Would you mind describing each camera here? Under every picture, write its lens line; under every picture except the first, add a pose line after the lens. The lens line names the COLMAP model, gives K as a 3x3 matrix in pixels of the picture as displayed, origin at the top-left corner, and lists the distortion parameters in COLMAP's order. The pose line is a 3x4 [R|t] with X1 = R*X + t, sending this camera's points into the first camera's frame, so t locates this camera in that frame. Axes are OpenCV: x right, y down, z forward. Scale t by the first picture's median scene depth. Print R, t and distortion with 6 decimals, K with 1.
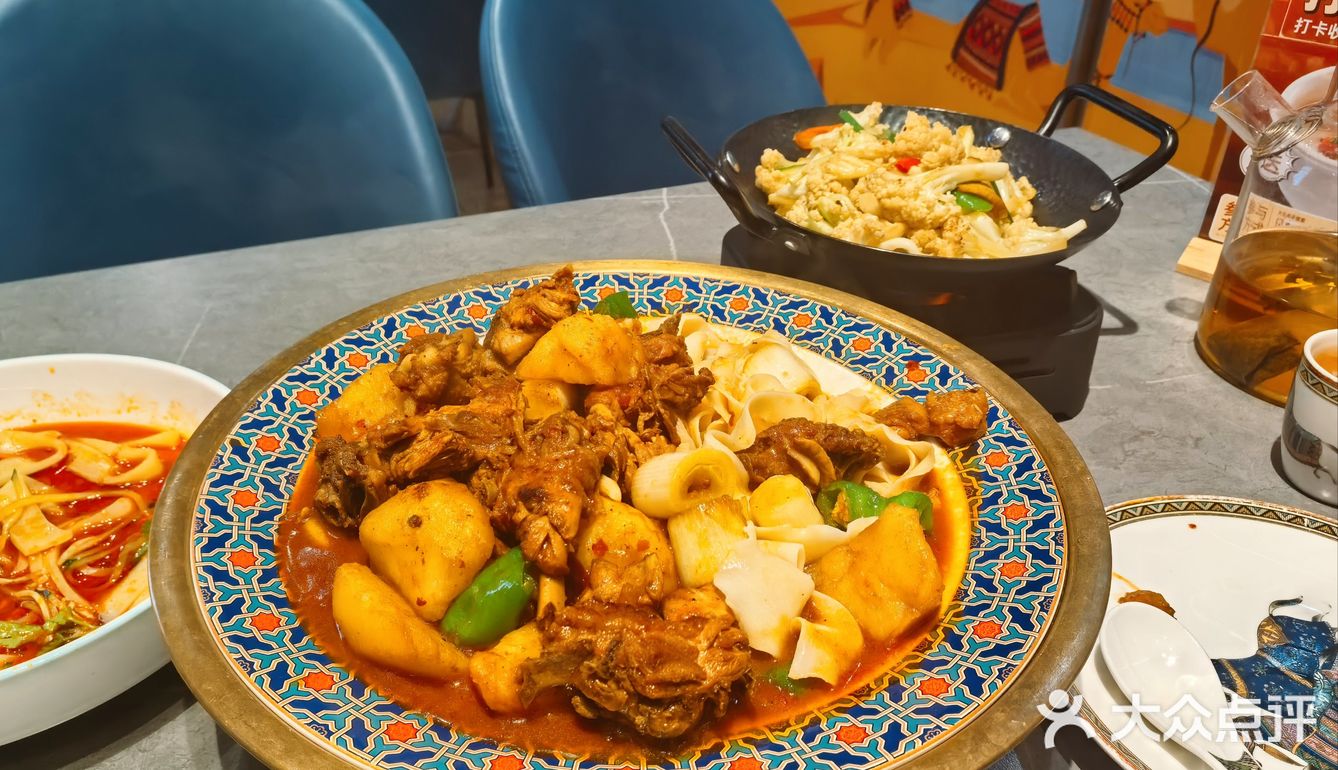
lens RADIAL K [[1059.1, 0, 668.5], [0, 1059.1, 403.7], [0, 0, 1]] dist [0.114526, -0.174954]
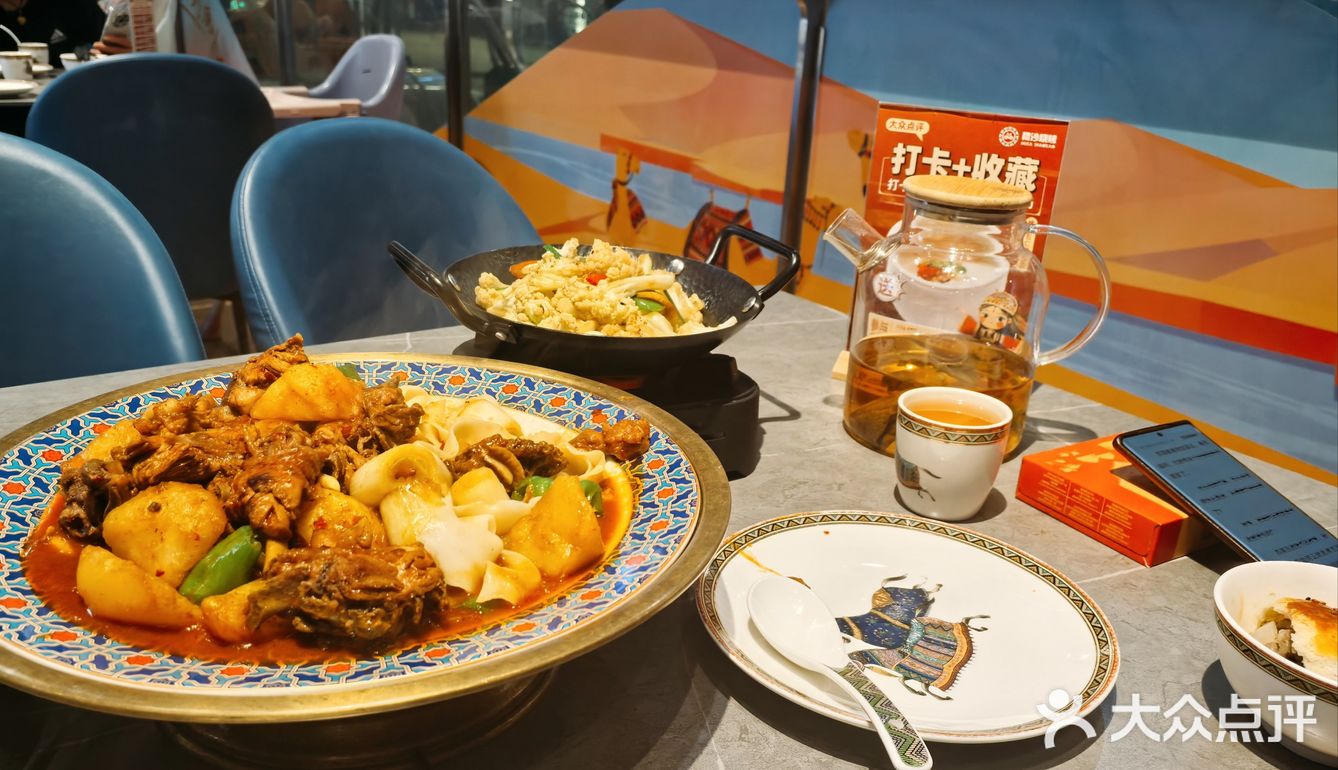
lens RADIAL K [[1047.2, 0, 688.1], [0, 1047.2, 390.0], [0, 0, 1]] dist [0.040058, -0.036104]
pose [[0.972671, -0.045353, 0.227716, 0.062165], [0.090595, 0.977134, -0.192358, 0.205200], [-0.213785, 0.207731, 0.954539, -0.218754]]
